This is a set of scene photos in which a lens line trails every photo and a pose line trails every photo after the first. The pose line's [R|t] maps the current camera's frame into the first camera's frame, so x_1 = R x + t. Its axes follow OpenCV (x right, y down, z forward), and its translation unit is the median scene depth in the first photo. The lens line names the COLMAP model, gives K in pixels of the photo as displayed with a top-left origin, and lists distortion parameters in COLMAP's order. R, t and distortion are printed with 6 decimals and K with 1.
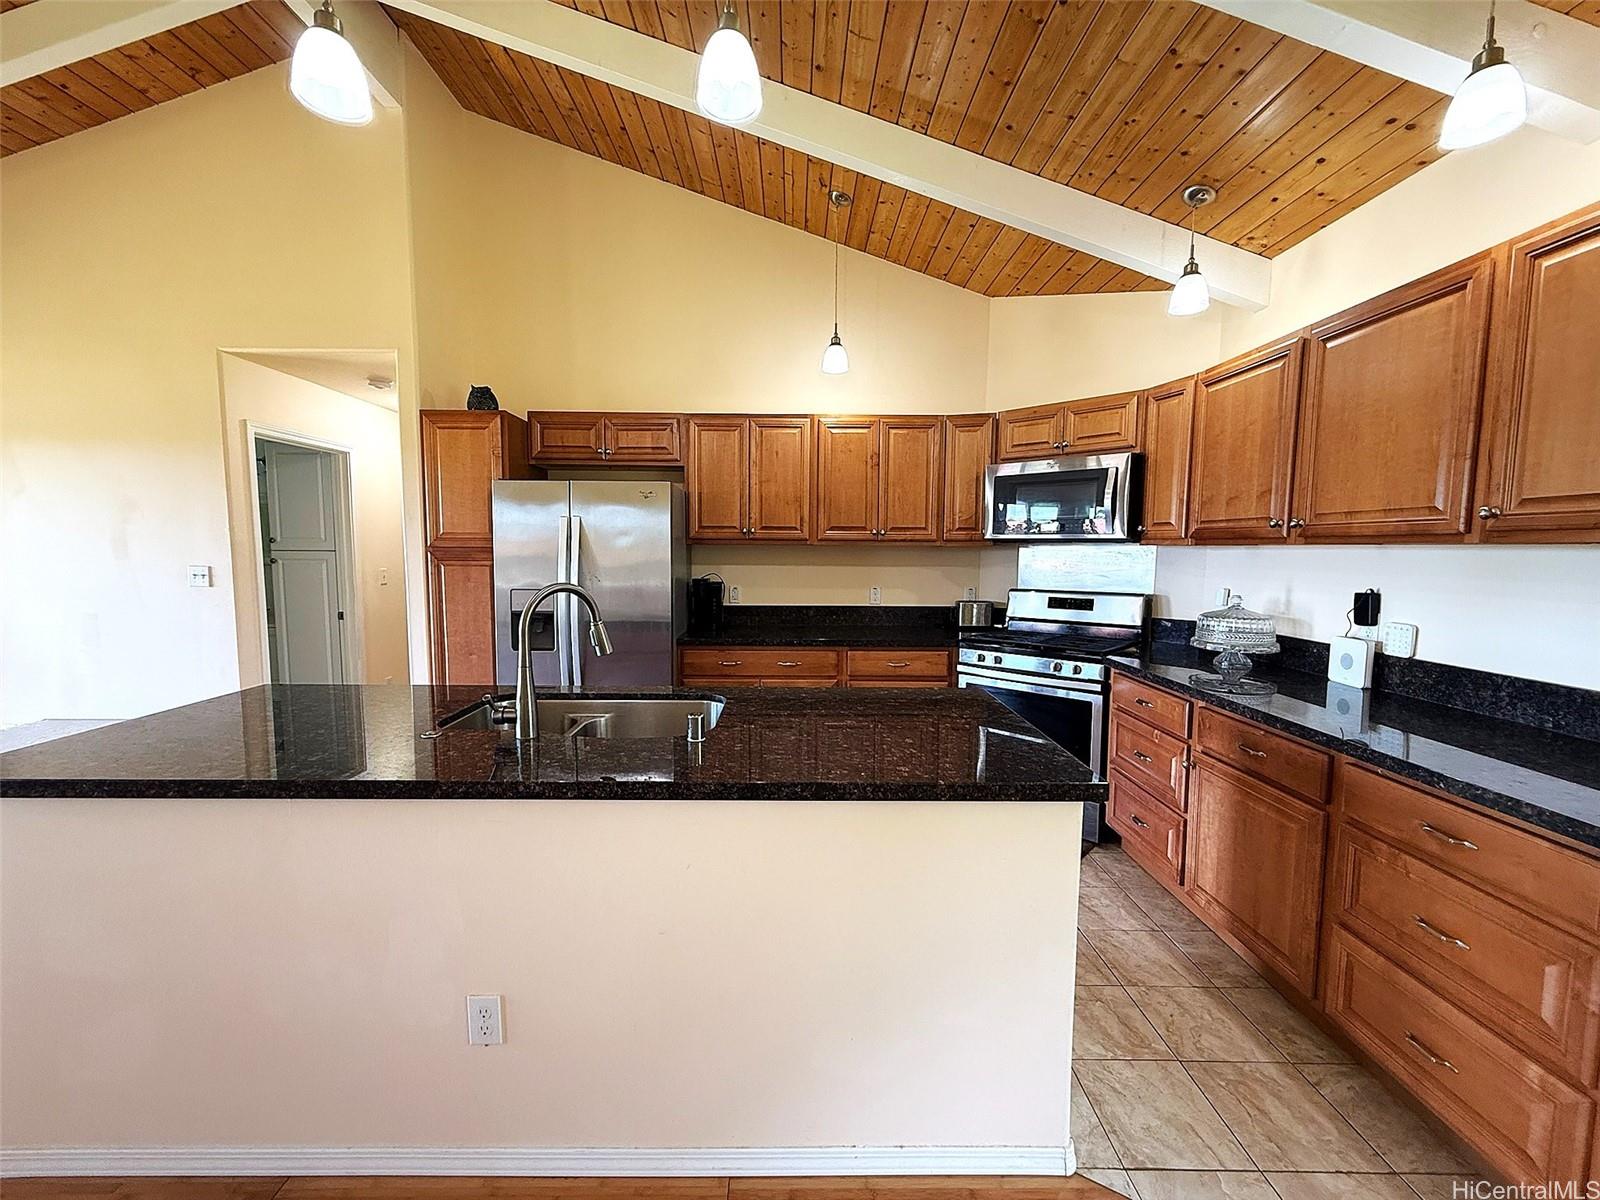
lens RADIAL K [[638.1, 0, 793.5], [0, 638.1, 600.1], [0, 0, 1]] dist [-0.000024, 0.000168]
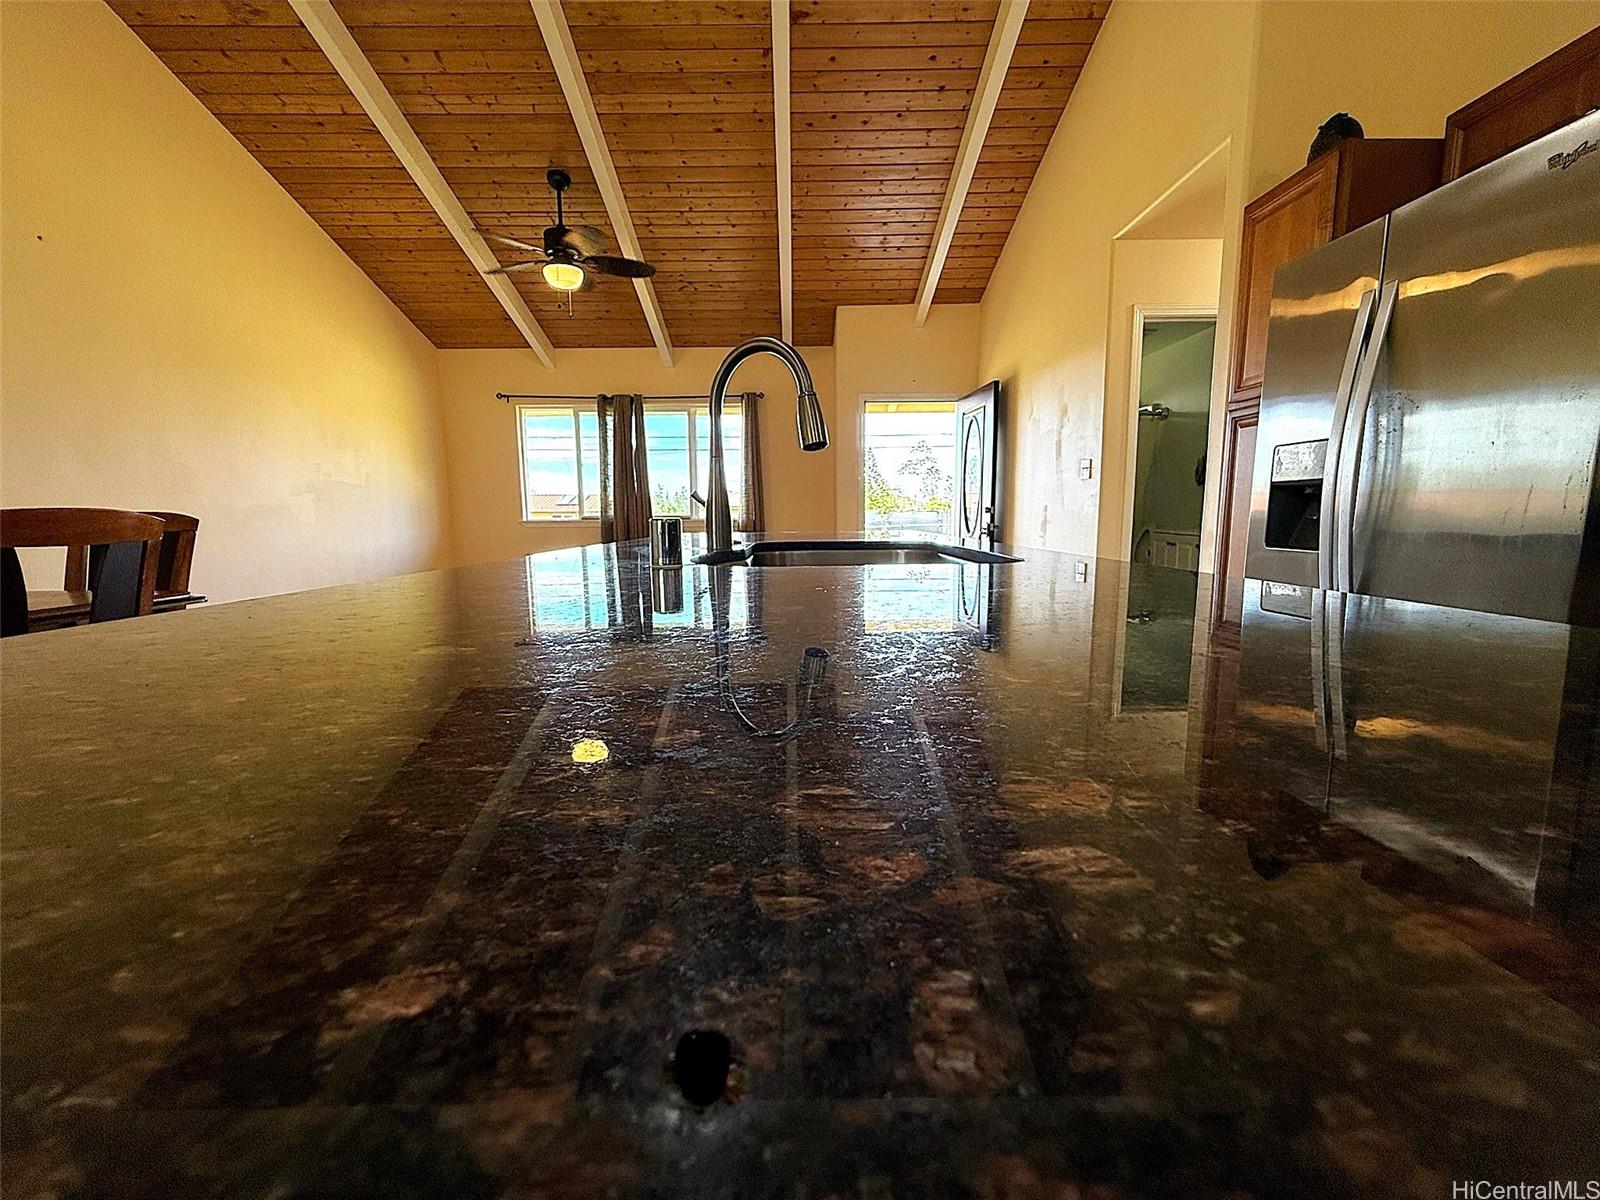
lens RADIAL K [[640.1, 0, 795.9], [0, 640.1, 600.8], [0, 0, 1]] dist [-0.001043, -0.000099]
pose [[0.001510, 0.128374, -0.991725, 0.177590], [-0.070866, 0.989246, 0.127946, 0.080309], [0.997485, 0.070086, 0.010591, 0.519642]]
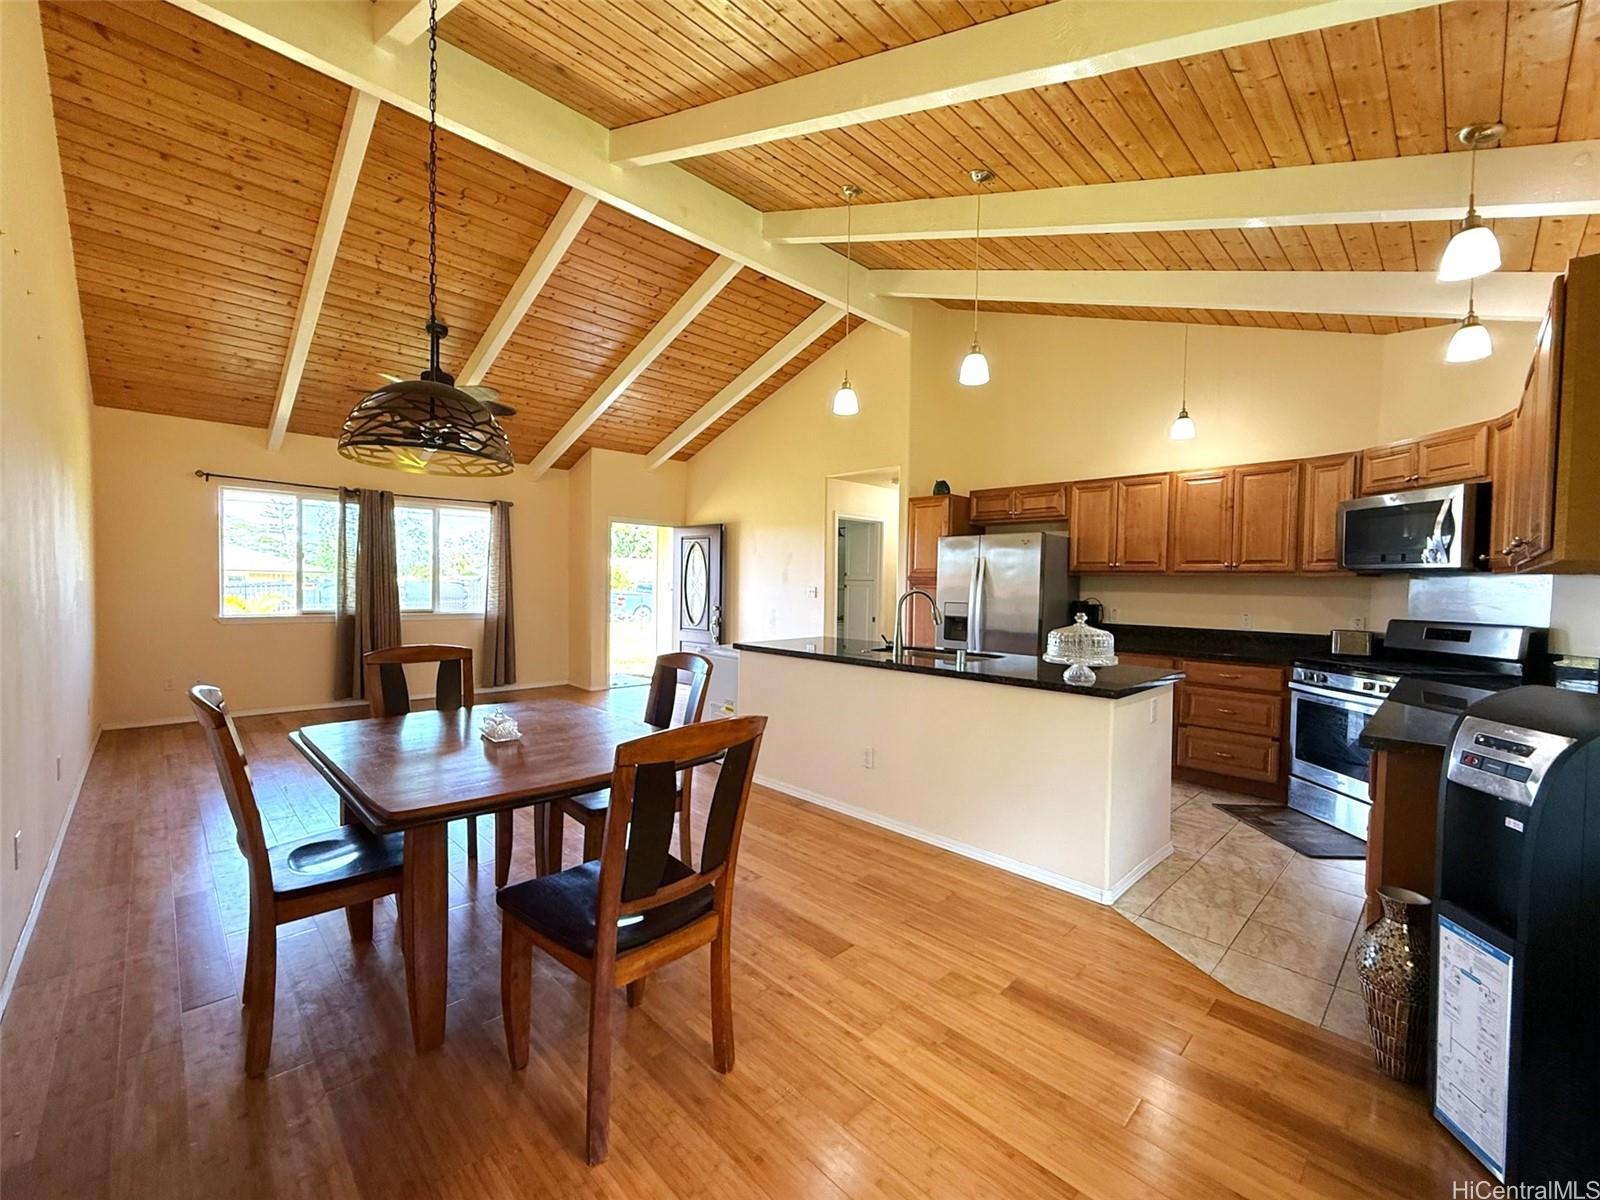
lens RADIAL K [[654.3, 0, 795.8], [0, 654.3, 600.4], [0, 0, 1]] dist [0.001701, 0.000124]
pose [[0.696775, 0.025185, -0.716847, 0.478584], [-0.068345, 0.997167, -0.031399, 0.055247], [0.714026, 0.070871, 0.696523, -0.434184]]
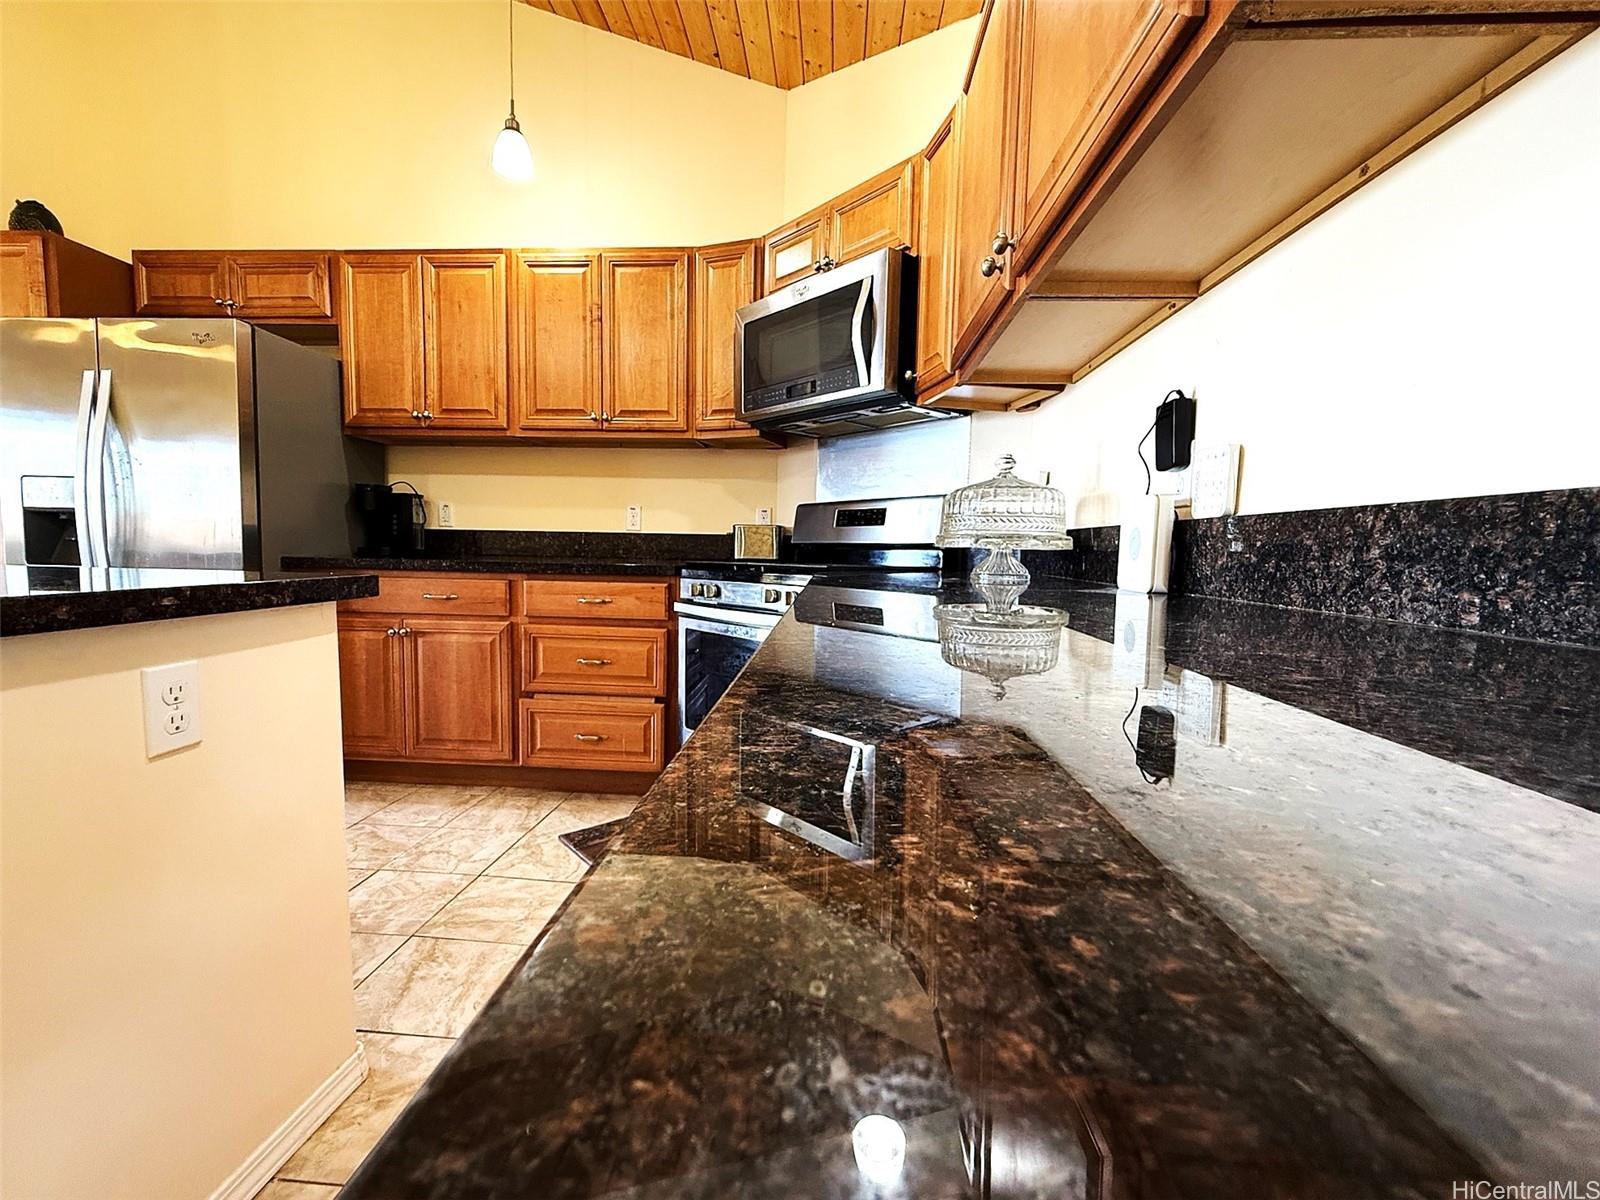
lens RADIAL K [[659.9, 0, 793.6], [0, 659.9, 601.8], [0, 0, 1]] dist [-0.001426, -0.000064]
pose [[0.997822, 0.019839, -0.062911, 0.428909], [-0.019729, 0.999803, 0.002365, 0.098042], [0.062945, -0.001119, 0.998016, 0.318147]]
